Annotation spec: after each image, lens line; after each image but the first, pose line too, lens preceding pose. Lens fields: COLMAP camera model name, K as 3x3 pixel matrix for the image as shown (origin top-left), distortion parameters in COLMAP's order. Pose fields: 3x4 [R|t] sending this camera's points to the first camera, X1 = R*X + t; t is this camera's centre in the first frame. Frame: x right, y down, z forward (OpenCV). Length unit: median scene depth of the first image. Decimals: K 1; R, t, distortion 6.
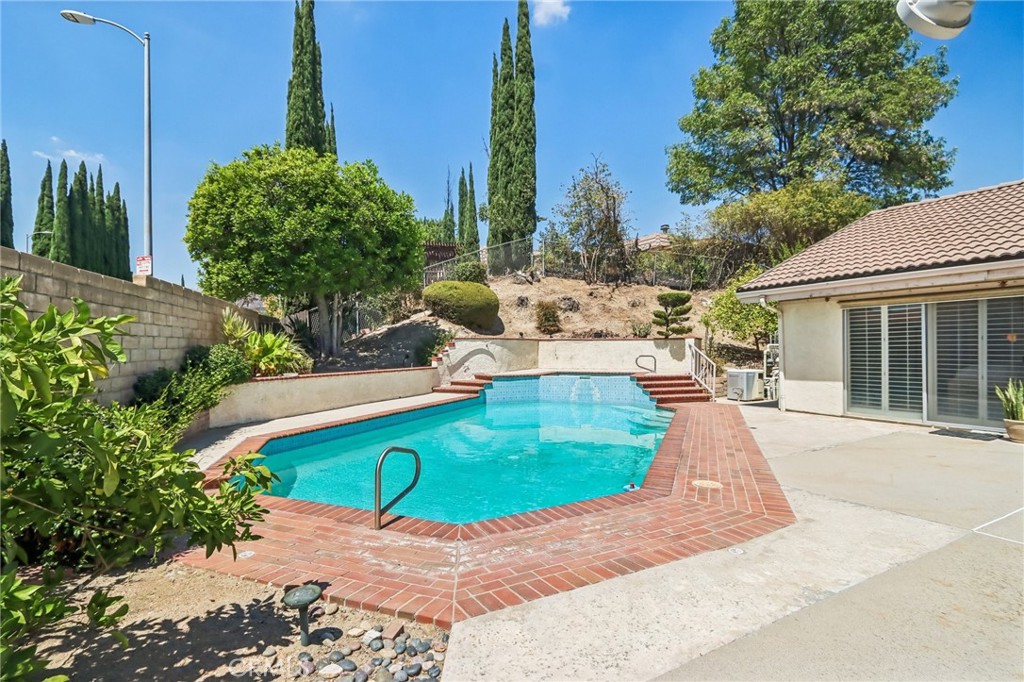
lens RADIAL K [[475.8, 0, 513.0], [0, 475.8, 344.3], [0, 0, 1]] dist [-0.019407, 0.001705]
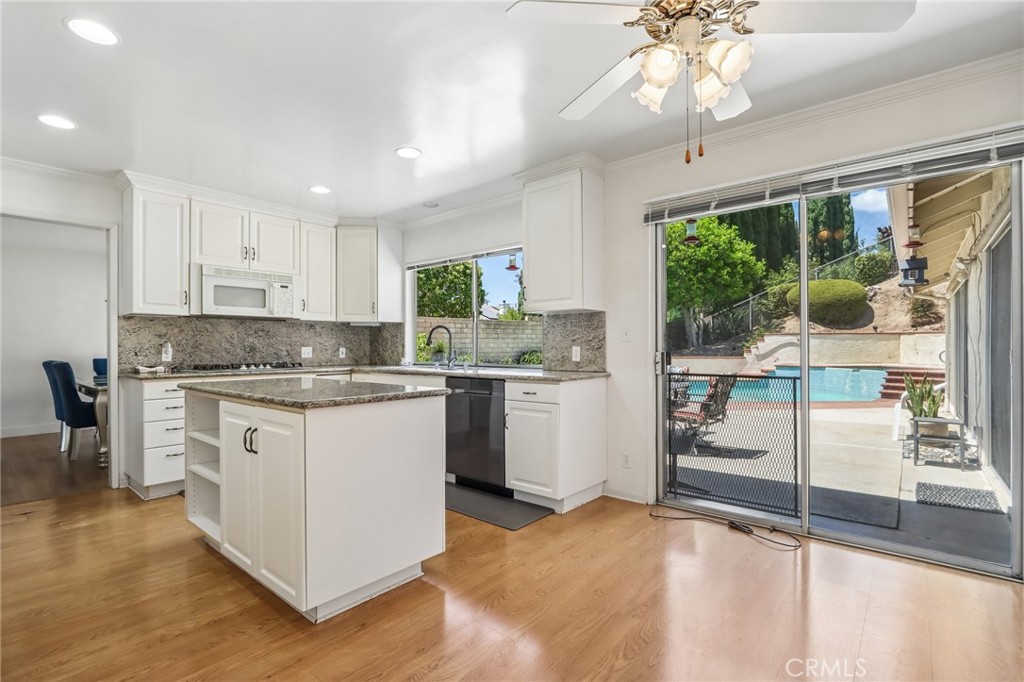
lens RADIAL K [[475.8, 0, 512.3], [0, 475.8, 343.0], [0, 0, 1]] dist [-0.019407, 0.001705]
pose [[0.376868, -0.001157, -0.926266, 0.781160], [0.004254, 0.999991, 0.000482, 0.007490], [0.926257, -0.004122, 0.376869, -0.075009]]
